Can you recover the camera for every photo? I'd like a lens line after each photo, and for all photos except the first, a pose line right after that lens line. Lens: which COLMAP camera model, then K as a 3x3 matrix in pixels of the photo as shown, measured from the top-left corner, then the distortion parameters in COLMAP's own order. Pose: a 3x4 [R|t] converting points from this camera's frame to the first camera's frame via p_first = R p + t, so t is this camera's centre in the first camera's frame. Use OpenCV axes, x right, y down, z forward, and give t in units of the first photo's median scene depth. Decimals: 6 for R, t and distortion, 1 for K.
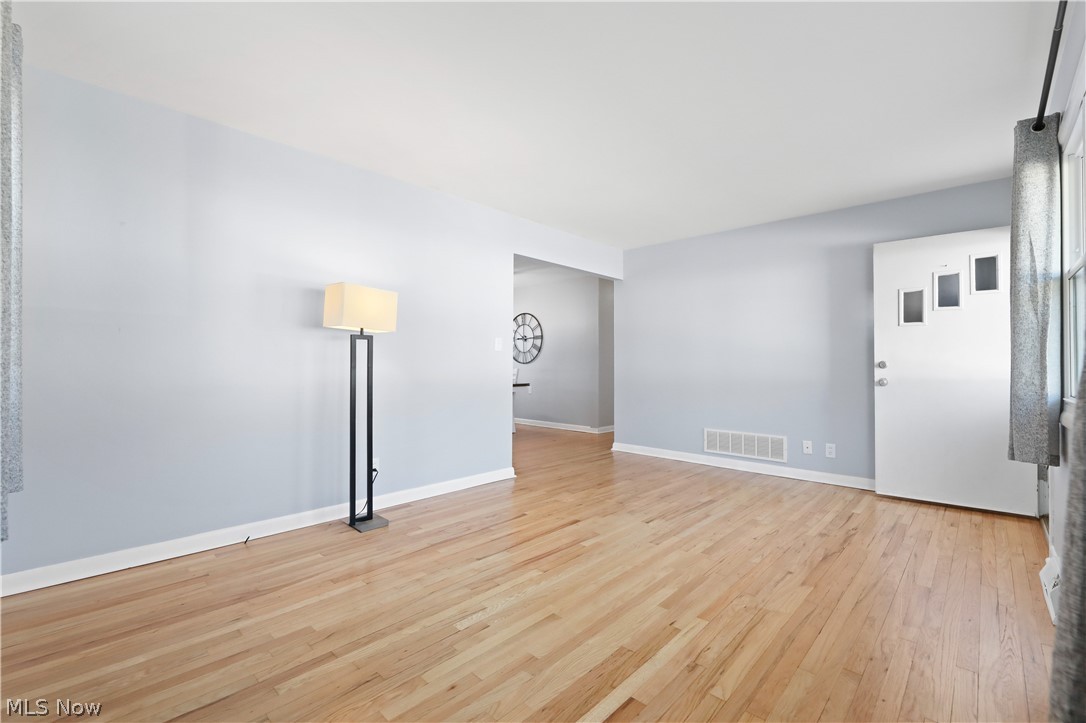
lens RADIAL K [[431.7, 0, 540.2], [0, 431.7, 360.8], [0, 0, 1]] dist [-0.000712, -0.000368]
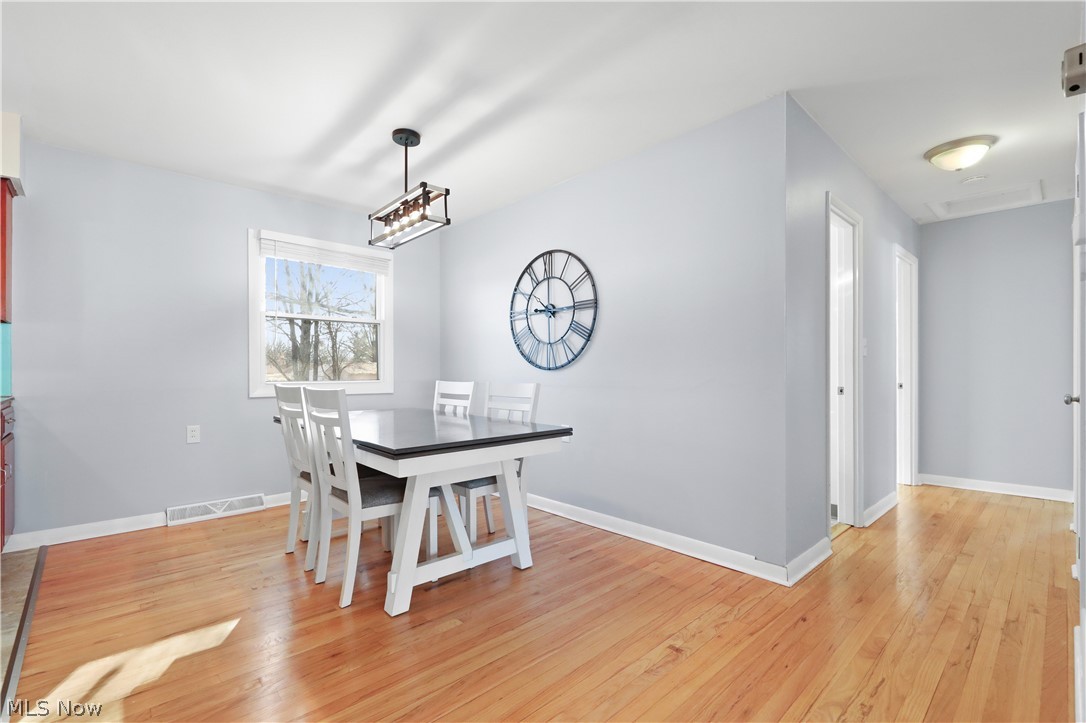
lens RADIAL K [[495.8, 0, 539.8], [0, 495.8, 363.1], [0, 0, 1]] dist [0.005769, -0.000041]
pose [[0.999435, -0.006962, -0.032877, -0.031984], [0.006692, 0.999943, -0.008330, 0.003902], [0.032933, 0.008106, 0.999425, 0.520447]]
